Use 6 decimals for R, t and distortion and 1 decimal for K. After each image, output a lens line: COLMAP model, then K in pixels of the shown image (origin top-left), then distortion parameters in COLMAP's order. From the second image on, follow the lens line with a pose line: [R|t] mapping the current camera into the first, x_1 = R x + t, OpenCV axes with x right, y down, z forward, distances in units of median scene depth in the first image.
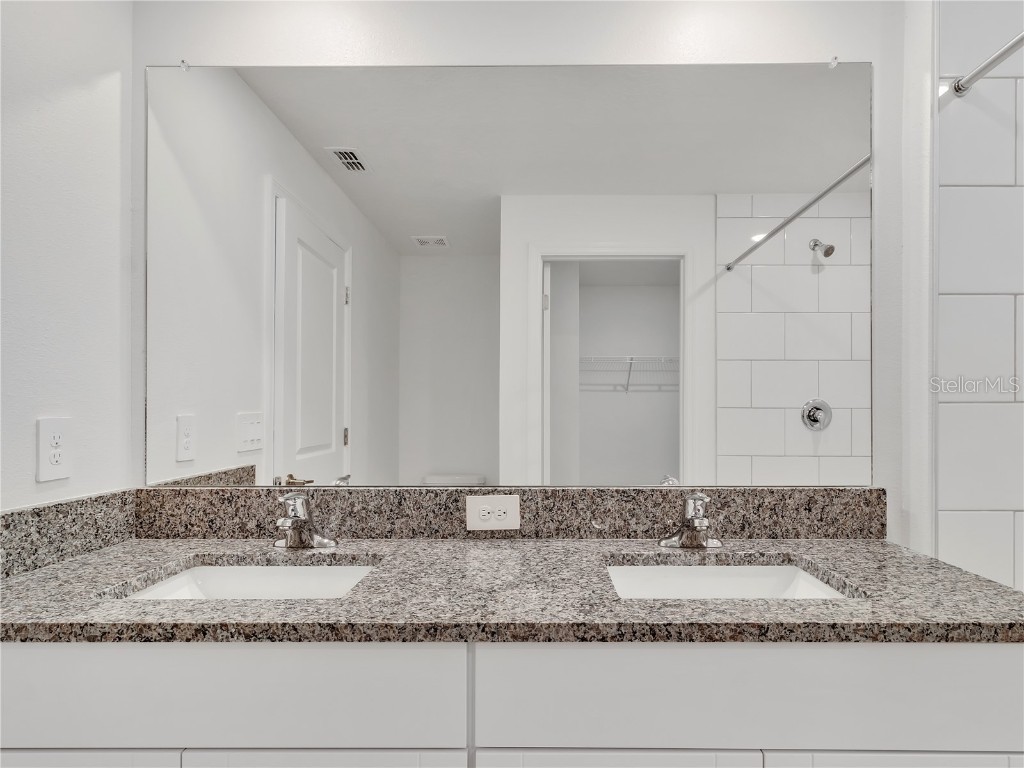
lens RADIAL K [[552.3, 0, 554.0], [0, 552.3, 414.2], [0, 0, 1]] dist [-0.000368, -0.000008]
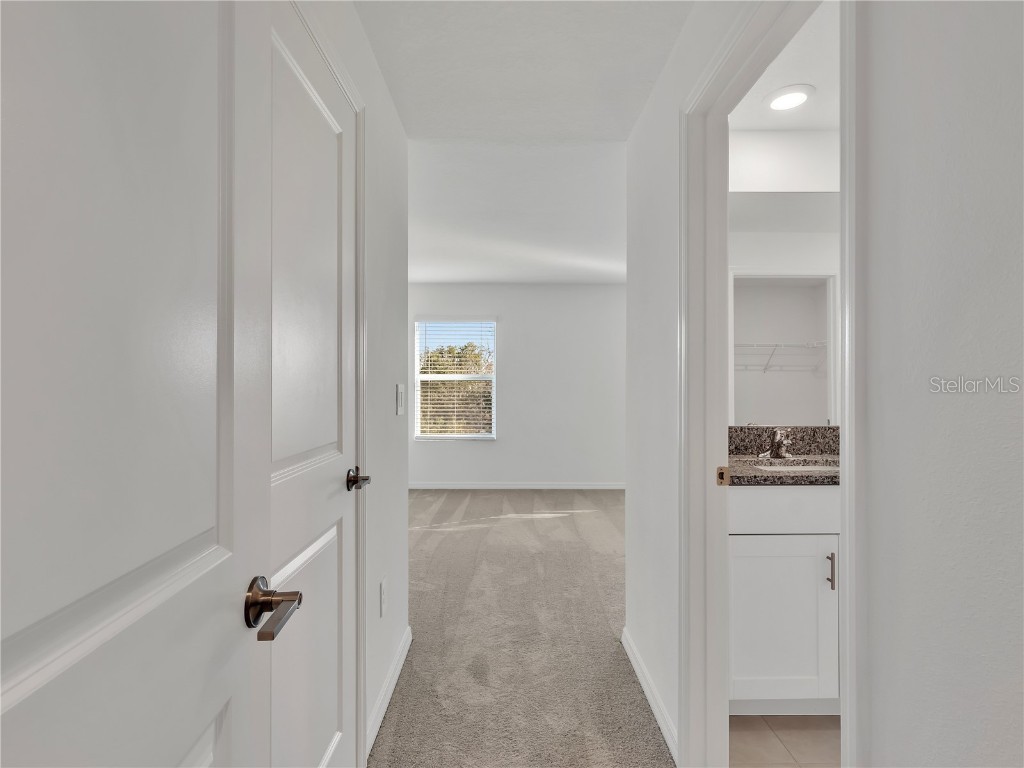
lens RADIAL K [[552.3, 0, 522.4], [0, 552.3, 382.6], [0, 0, 1]] dist [-0.000368, -0.000008]
pose [[0.999341, 0.000125, 0.036308, -1.292406], [0.000478, 0.999863, -0.016574, 0.020953], [-0.036305, 0.016580, 0.999203, -0.758353]]
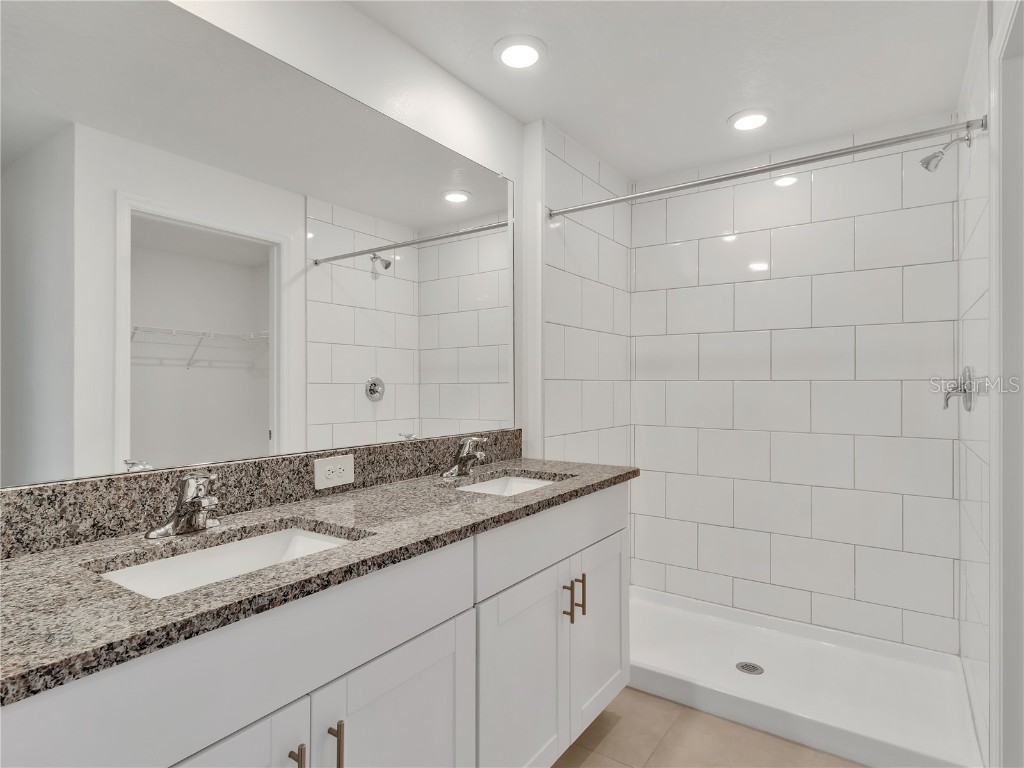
lens RADIAL K [[552.3, 0, 502.2], [0, 552.3, 379.4], [0, 0, 1]] dist [-0.000368, -0.000008]
pose [[0.578867, 0.006275, 0.815398, -0.857580], [0.012329, 0.999789, -0.016447, 0.007698], [-0.815329, 0.019574, 0.578667, 0.035357]]
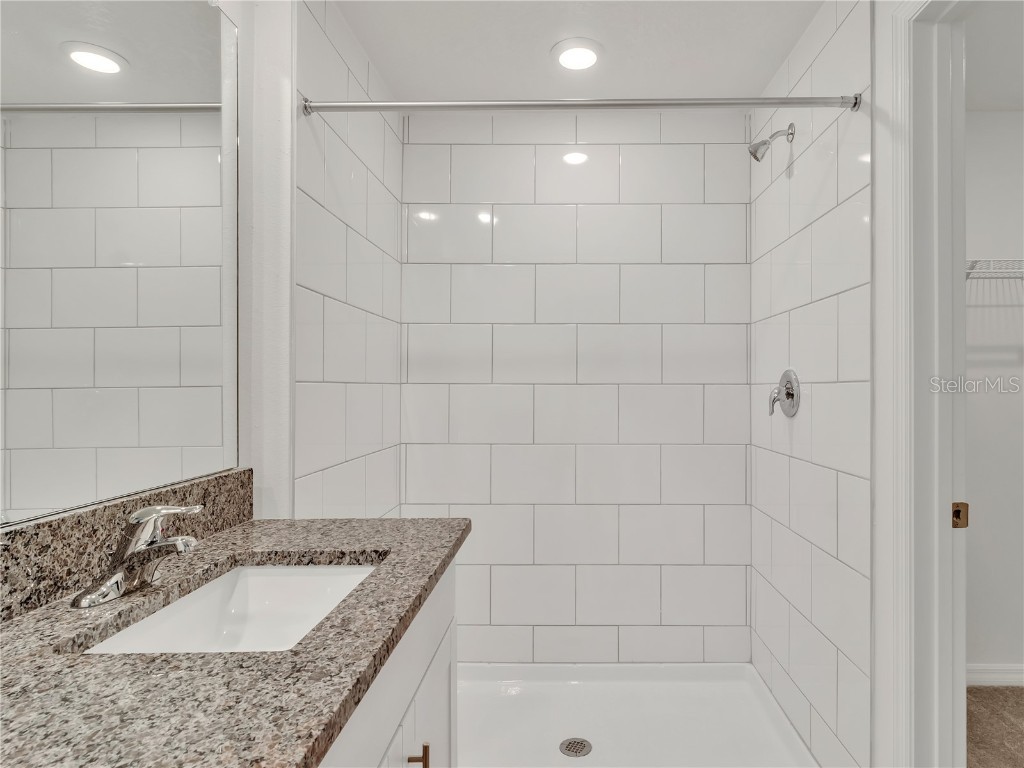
lens RADIAL K [[583.6, 0, 563.4], [0, 583.6, 383.0], [0, 0, 1]] dist [-0.003557, 0.004842]
pose [[0.002751, 0.005672, 0.999980, -0.442797], [0.015106, 0.999870, -0.005713, -0.002570], [-0.999882, 0.015122, 0.002665, 0.435708]]
